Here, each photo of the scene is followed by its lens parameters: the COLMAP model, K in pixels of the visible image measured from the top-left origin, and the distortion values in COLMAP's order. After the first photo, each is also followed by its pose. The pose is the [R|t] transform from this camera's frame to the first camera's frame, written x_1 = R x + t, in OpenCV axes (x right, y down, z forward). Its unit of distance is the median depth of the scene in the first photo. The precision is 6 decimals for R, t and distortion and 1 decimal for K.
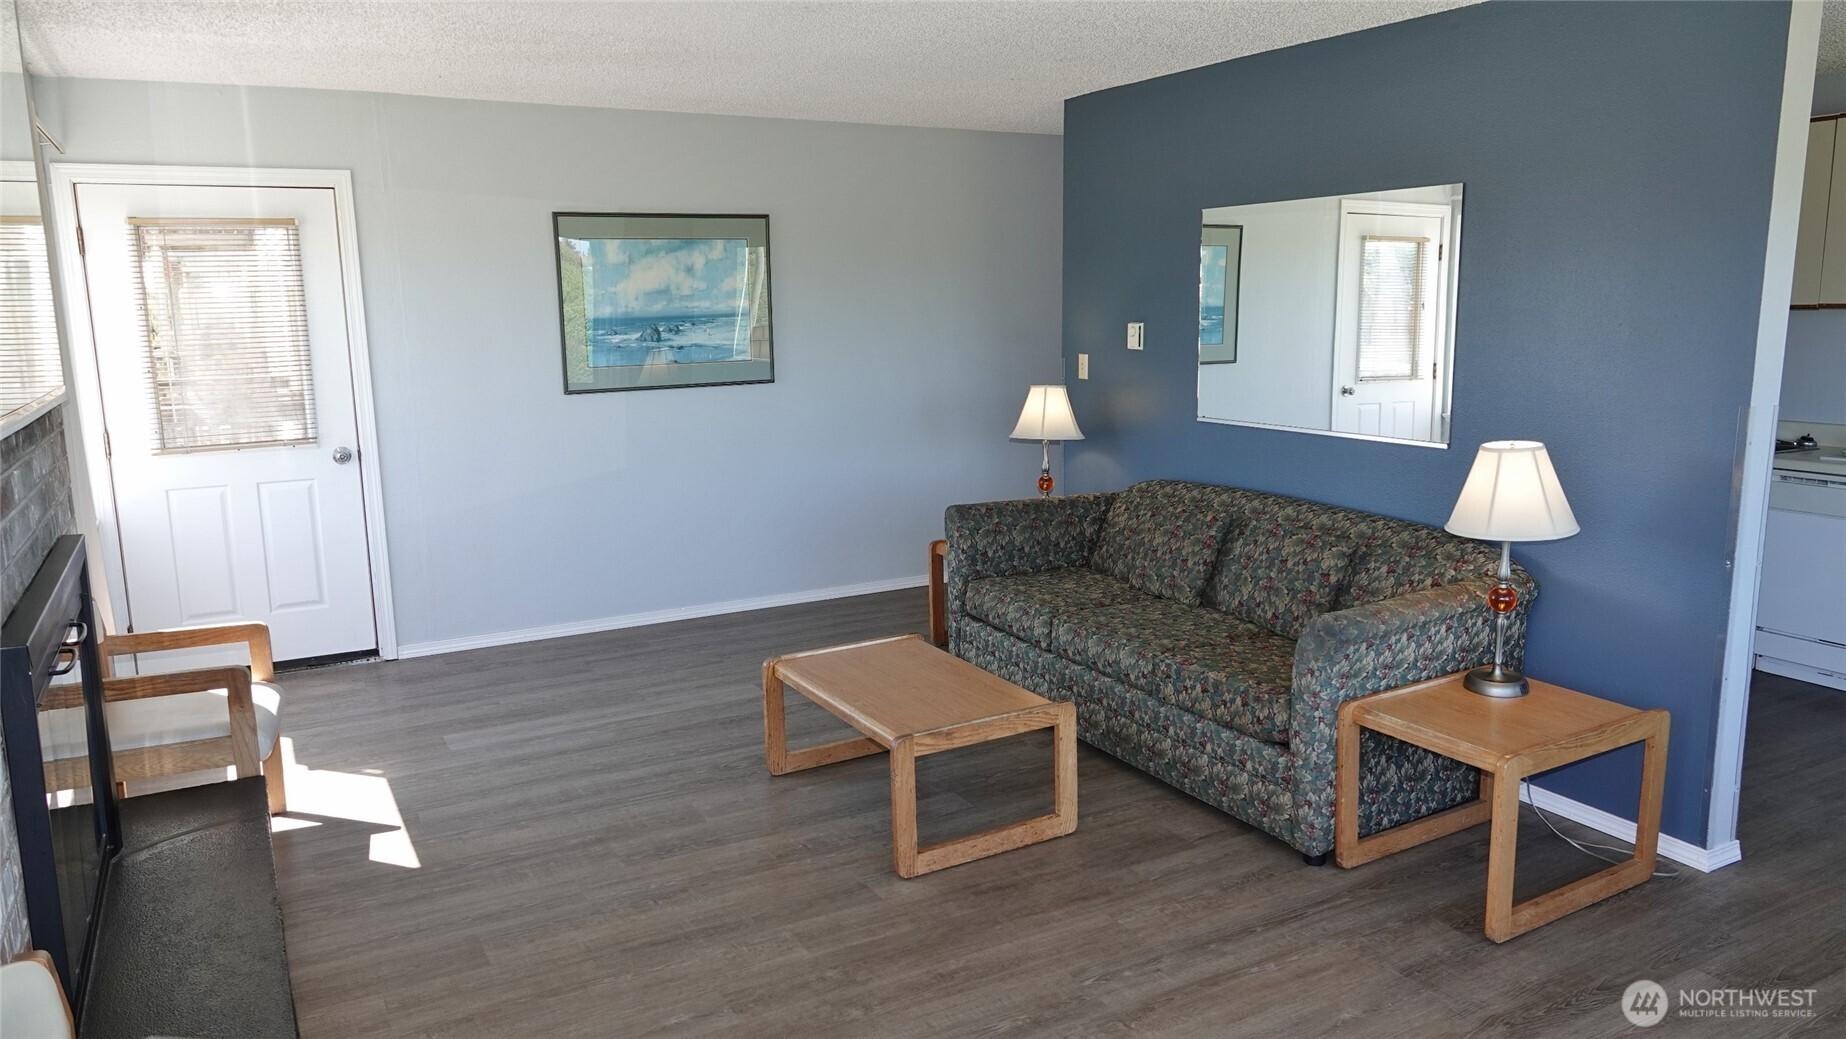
lens RADIAL K [[1281.7, 0, 923.0], [0, 1281.7, 519.5], [0, 0, 1]] dist [0.004020, -0.001123]
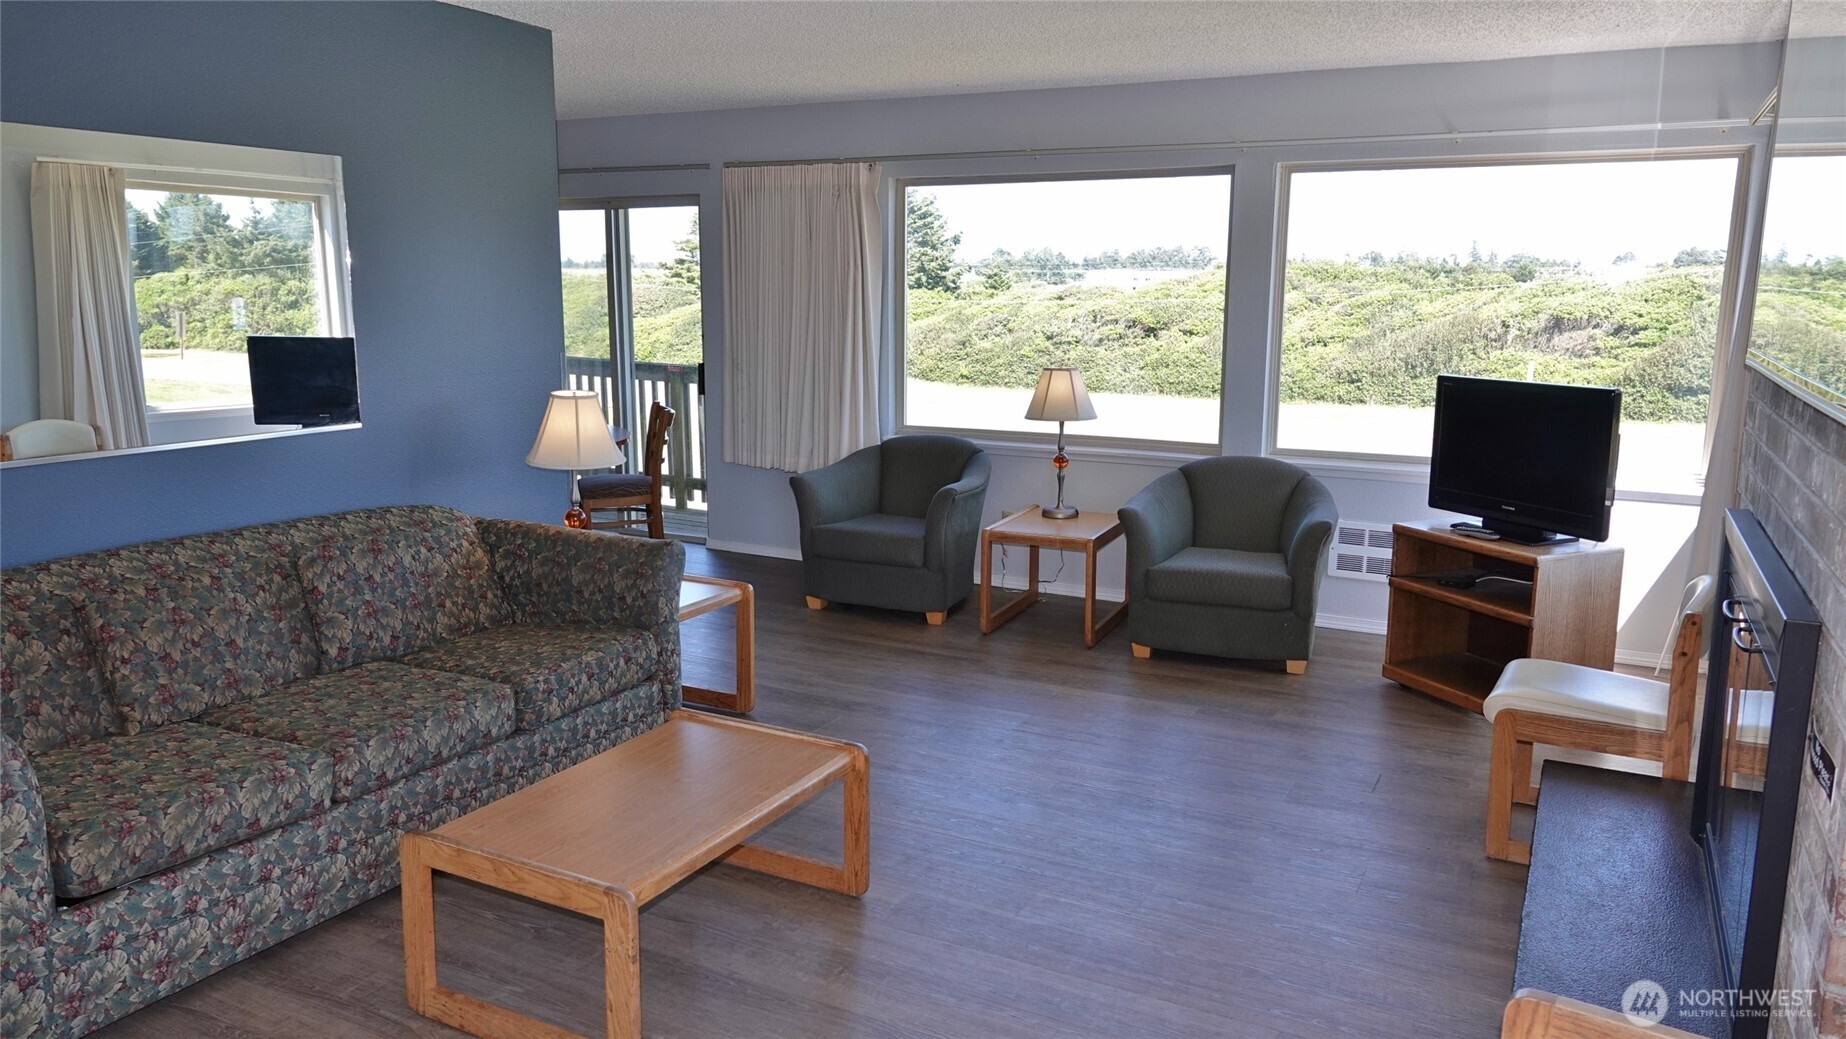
lens RADIAL K [[1288.7, 0, 927.5], [0, 1288.7, 516.3], [0, 0, 1]] dist [0.004156, 0.005035]
pose [[-0.540973, -0.141668, 0.829022, -0.637333], [0.148652, 0.954087, 0.260041, -0.177725], [-0.827799, 0.263911, -0.495076, 1.116536]]
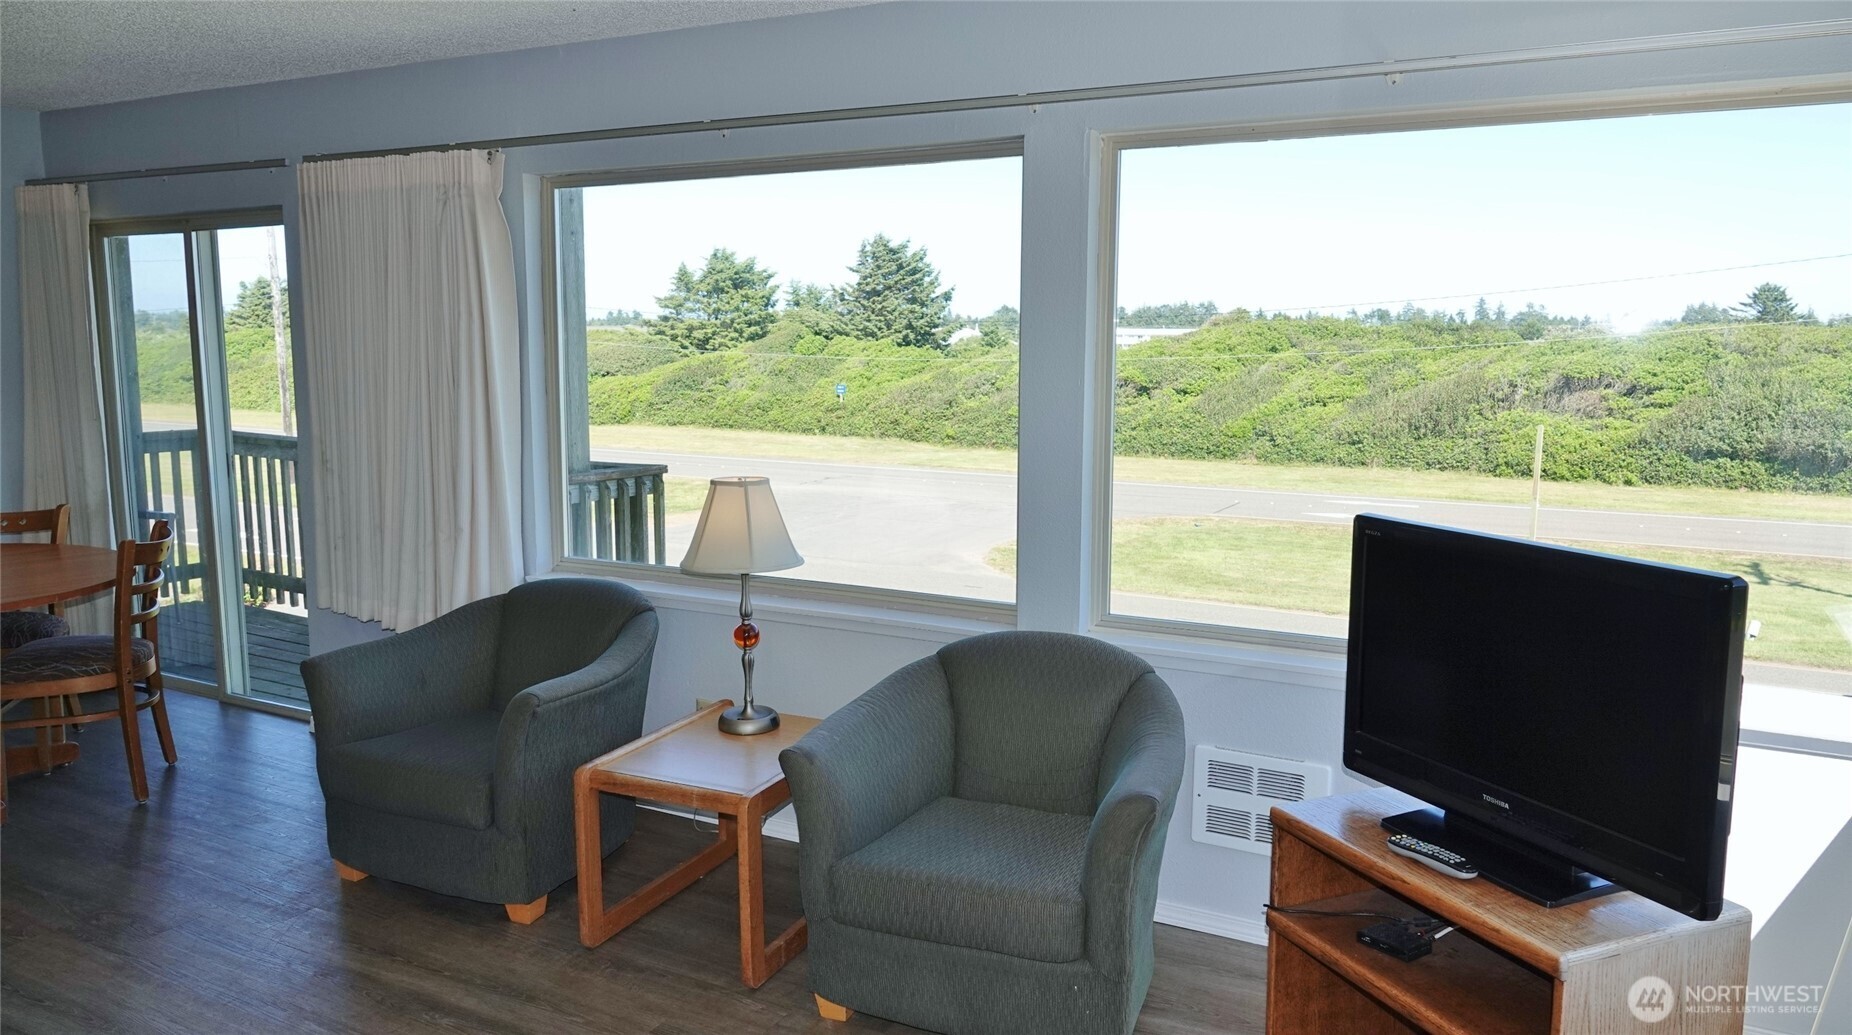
lens RADIAL K [[1296.2, 0, 931.4], [0, 1296.2, 510.2], [0, 0, 1]] dist [0.010079, -0.002372]
pose [[-0.538534, -0.101274, 0.836495, -0.303447], [0.148526, 0.965796, 0.212549, -0.087919], [-0.829410, 0.238707, -0.505073, 0.595287]]
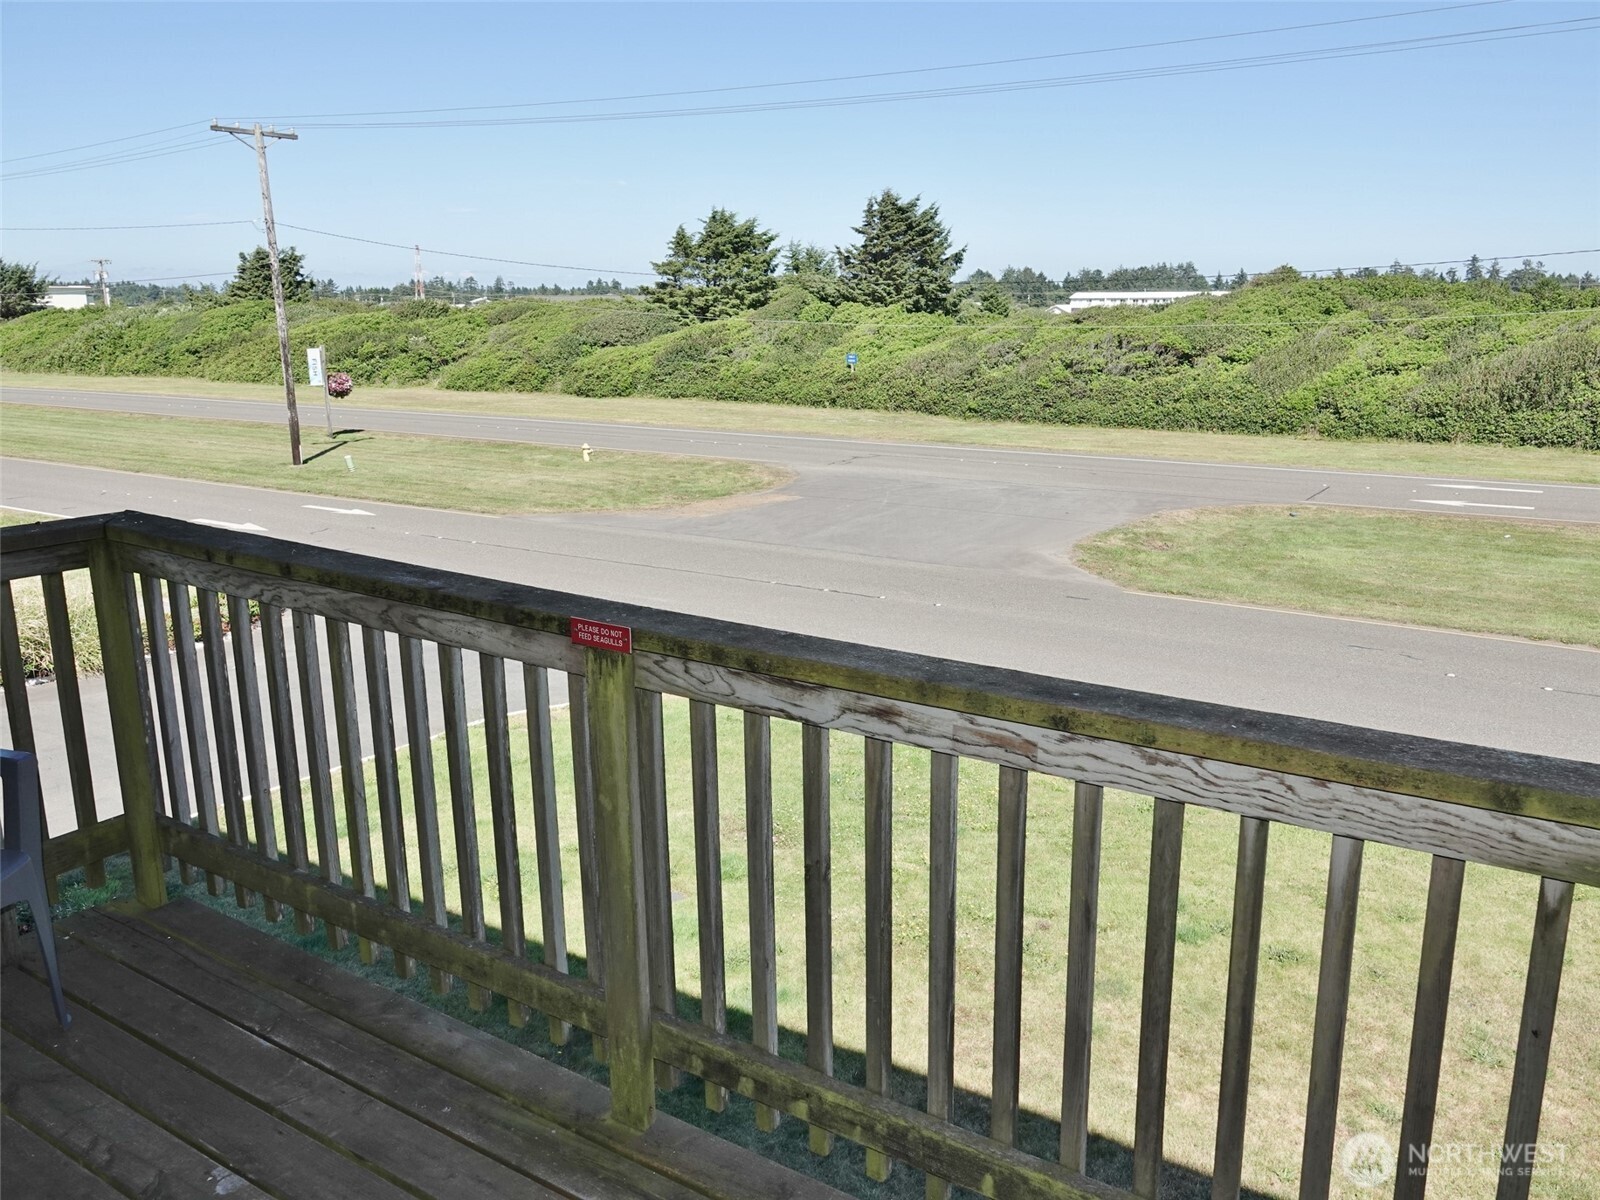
lens RADIAL K [[1251.2, 0, 807.2], [0, 1251.2, 595.6], [0, 0, 1]] dist [0.008655, -0.001920]
pose [[-0.476287, -0.184848, 0.859640, 0.967498], [0.163937, 0.941843, 0.293354, -0.072378], [-0.863872, 0.280648, -0.418284, 0.456639]]
